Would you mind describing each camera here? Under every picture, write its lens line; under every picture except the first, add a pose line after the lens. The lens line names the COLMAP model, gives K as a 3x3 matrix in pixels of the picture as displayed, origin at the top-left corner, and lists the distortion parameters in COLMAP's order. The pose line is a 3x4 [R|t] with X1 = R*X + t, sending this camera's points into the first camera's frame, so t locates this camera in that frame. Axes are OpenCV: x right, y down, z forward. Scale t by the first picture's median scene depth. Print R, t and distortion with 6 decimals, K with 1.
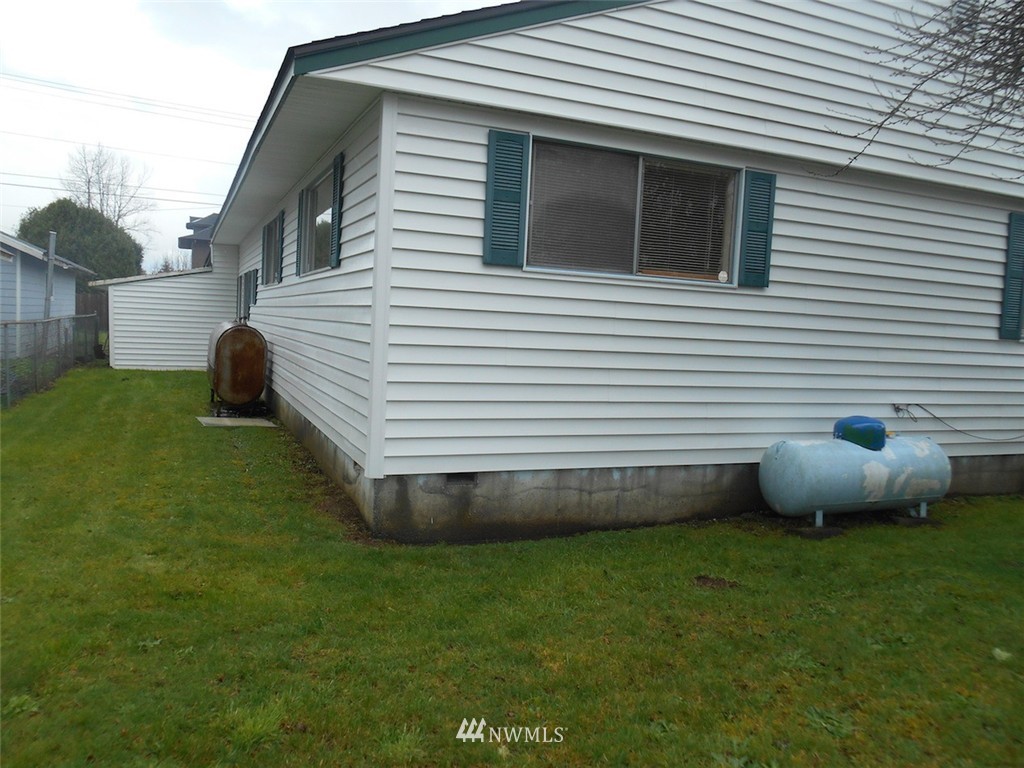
lens RADIAL K [[791.8, 0, 512.0], [0, 791.8, 384.0], [0, 0, 1]] dist [-0.024941, -0.002862]
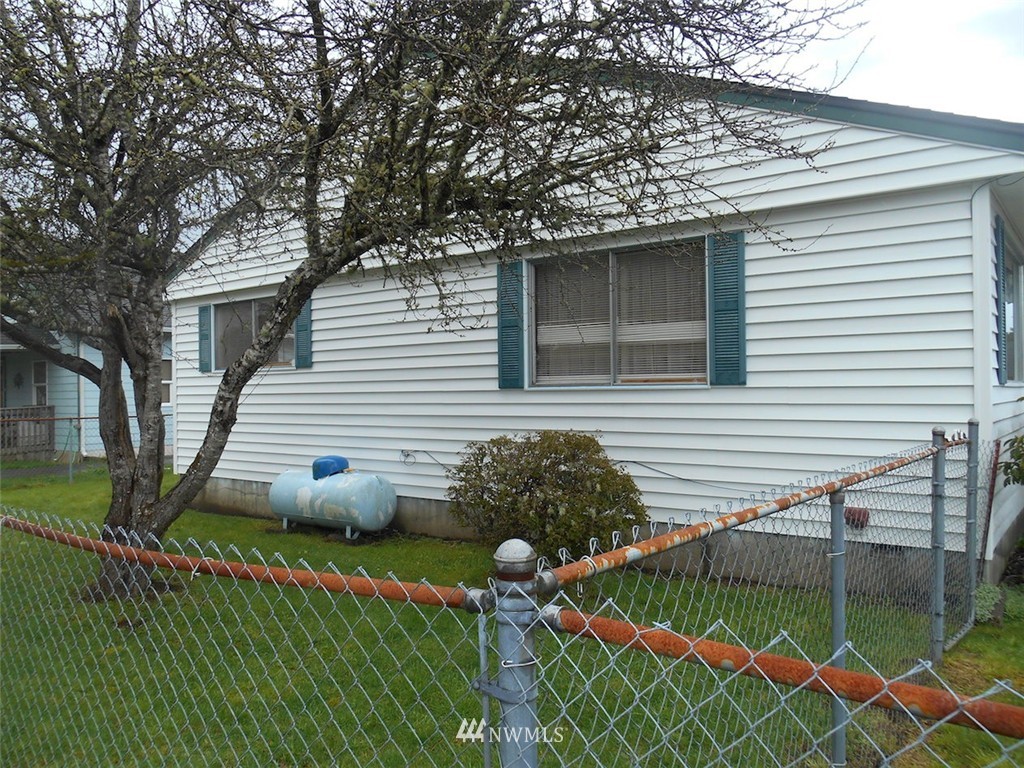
lens RADIAL K [[791.8, 0, 512.0], [0, 791.8, 384.0], [0, 0, 1]] dist [-0.024941, -0.002862]
pose [[0.490399, -0.060289, -0.869410, 1.824244], [-0.021352, 0.996474, -0.081144, 0.022652], [0.871236, 0.058357, 0.487383, 0.618199]]
